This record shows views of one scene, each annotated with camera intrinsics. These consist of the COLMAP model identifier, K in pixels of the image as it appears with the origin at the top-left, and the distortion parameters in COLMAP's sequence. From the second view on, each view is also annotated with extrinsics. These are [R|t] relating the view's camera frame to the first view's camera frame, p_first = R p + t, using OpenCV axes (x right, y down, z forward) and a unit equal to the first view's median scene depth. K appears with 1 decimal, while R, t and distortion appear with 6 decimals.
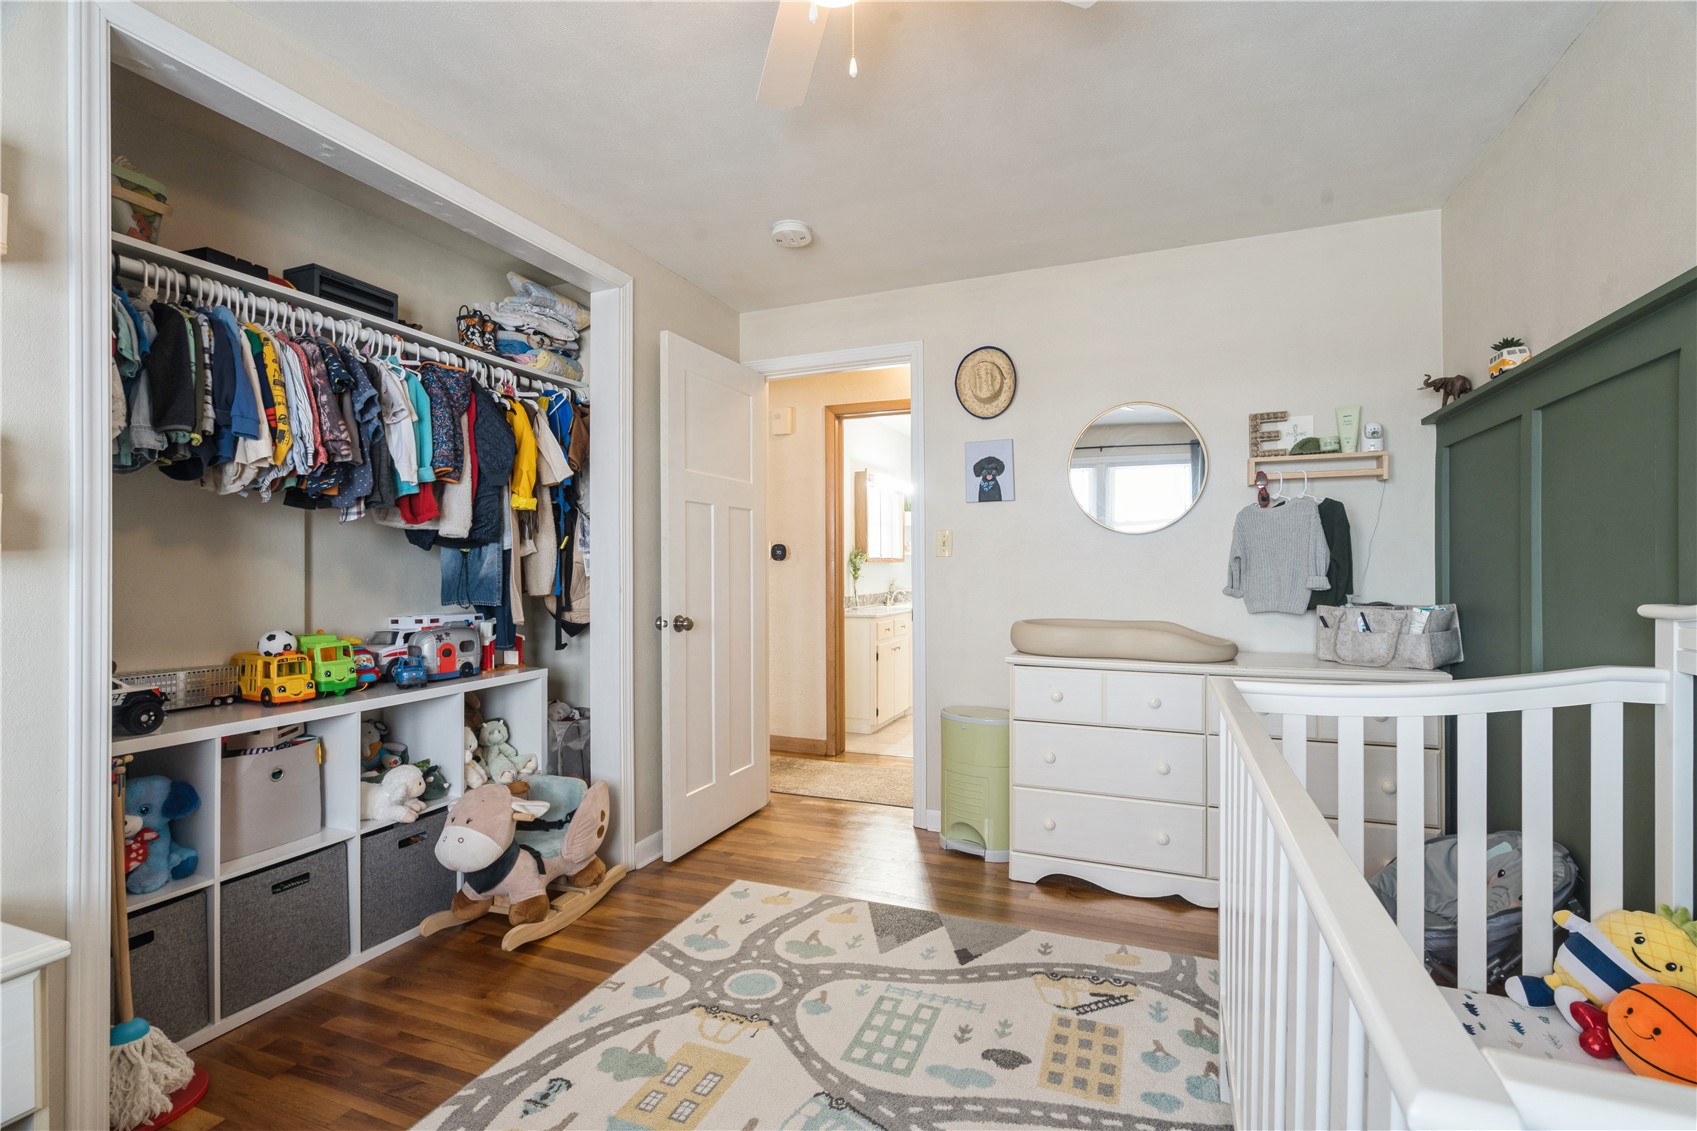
lens RADIAL K [[765.6, 0, 852.2], [0, 765.6, 567.2], [0, 0, 1]] dist [0.000020, 0.000031]
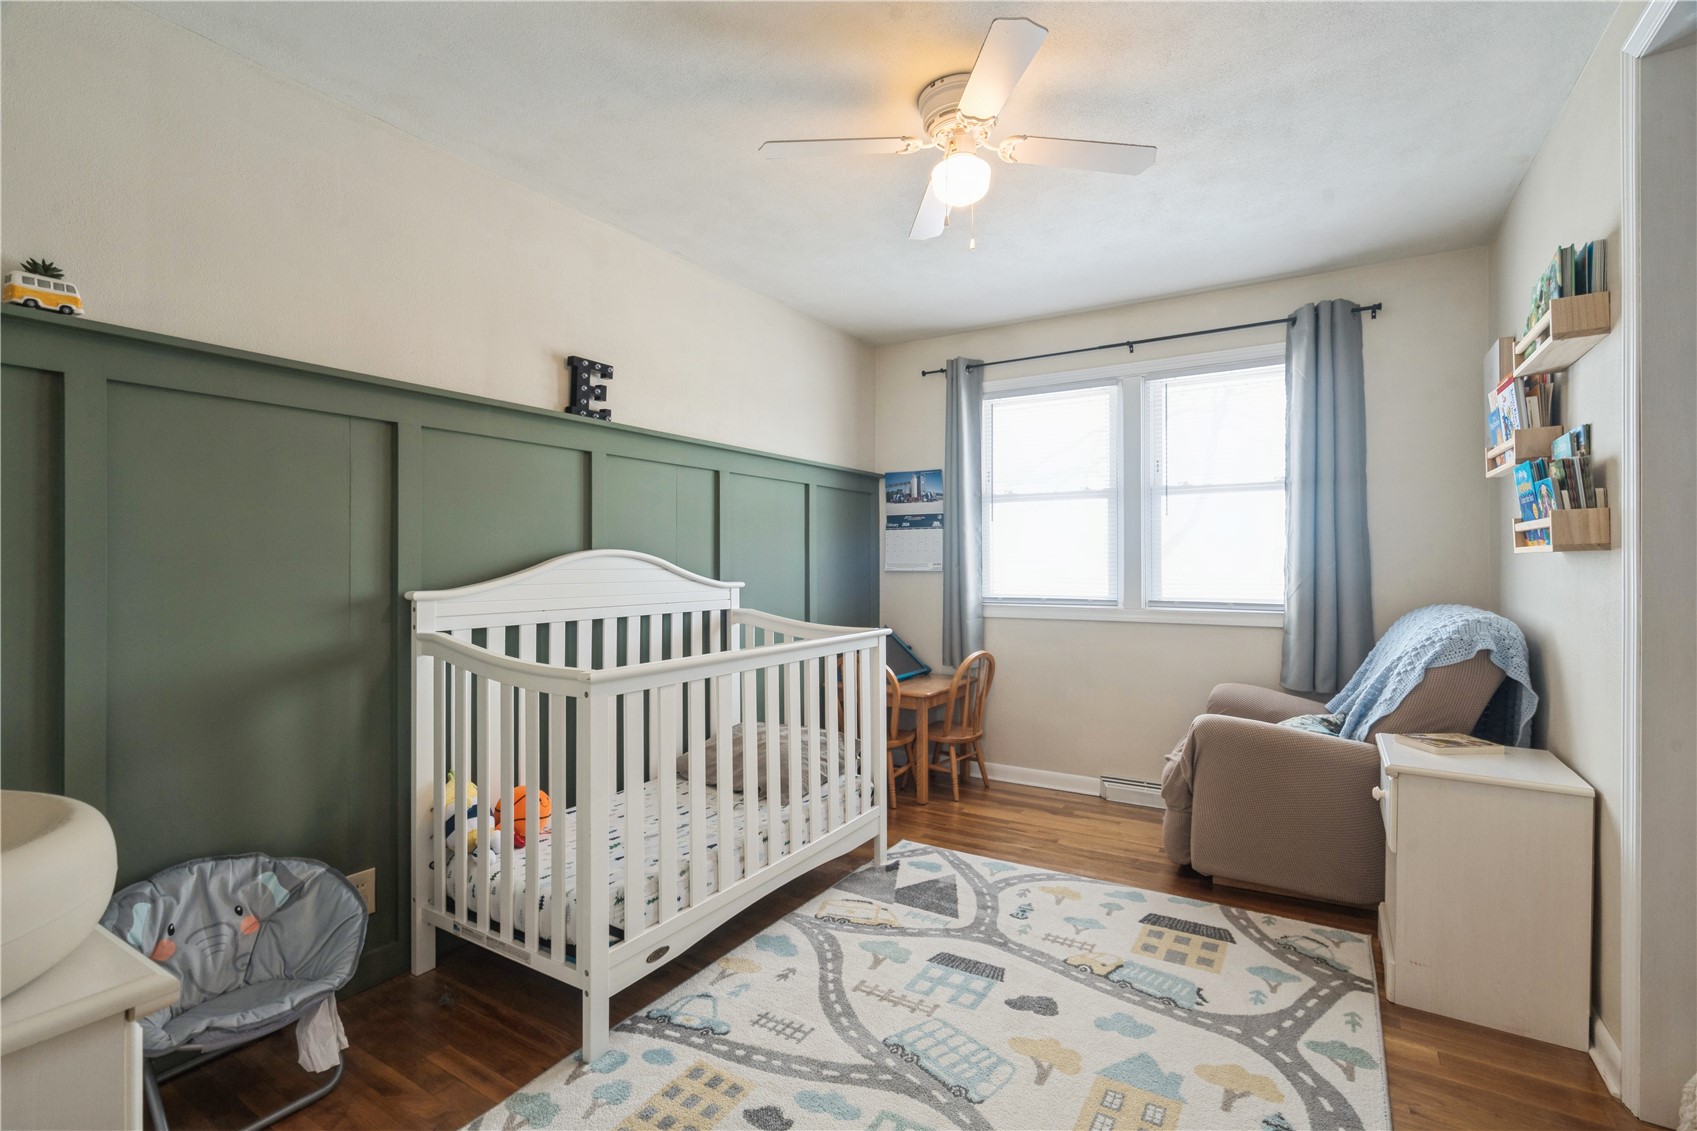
lens RADIAL K [[765.6, 0, 854.0], [0, 765.6, 564.3], [0, 0, 1]] dist [0.000020, 0.000031]
pose [[-0.984816, 0.005387, 0.173519, -0.060069], [0.005736, 0.999982, 0.001513, -0.002338], [-0.173508, 0.002485, -0.984829, 1.993426]]
